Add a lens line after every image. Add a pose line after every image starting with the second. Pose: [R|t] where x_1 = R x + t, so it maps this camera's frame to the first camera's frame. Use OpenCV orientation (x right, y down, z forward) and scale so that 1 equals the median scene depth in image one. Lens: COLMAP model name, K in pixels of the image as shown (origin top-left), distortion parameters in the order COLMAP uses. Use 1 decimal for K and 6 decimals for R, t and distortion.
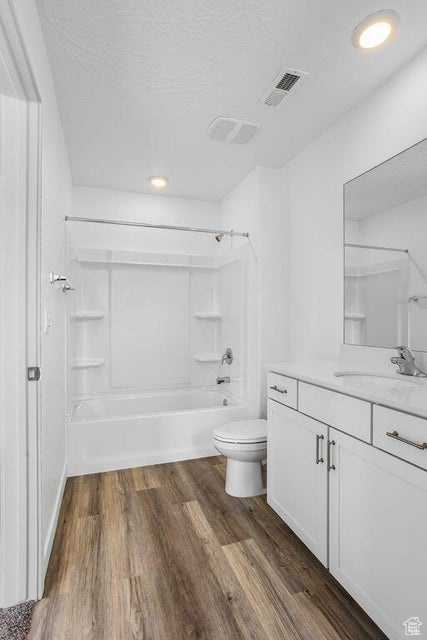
lens RADIAL K [[315.8, 0, 202.3], [0, 315.8, 316.2], [0, 0, 1]] dist [-0.019579, 0.011358]
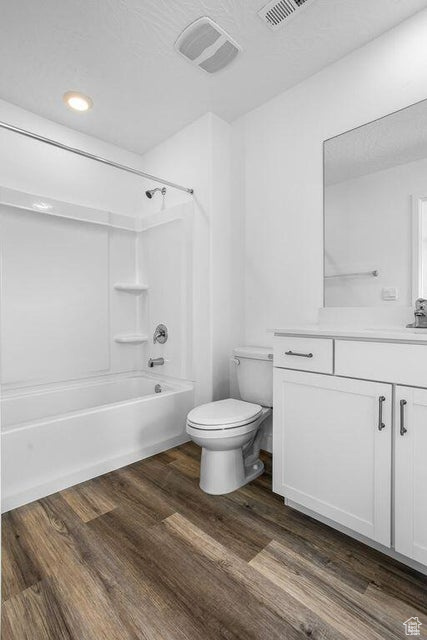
lens RADIAL K [[315.8, 0, 214.1], [0, 315.8, 310.7], [0, 0, 1]] dist [-0.019579, 0.011358]
pose [[0.898958, -0.003273, 0.438023, -0.270913], [-0.003495, 0.999887, 0.014644, 0.084508], [-0.438022, -0.014695, 0.898844, 0.281040]]
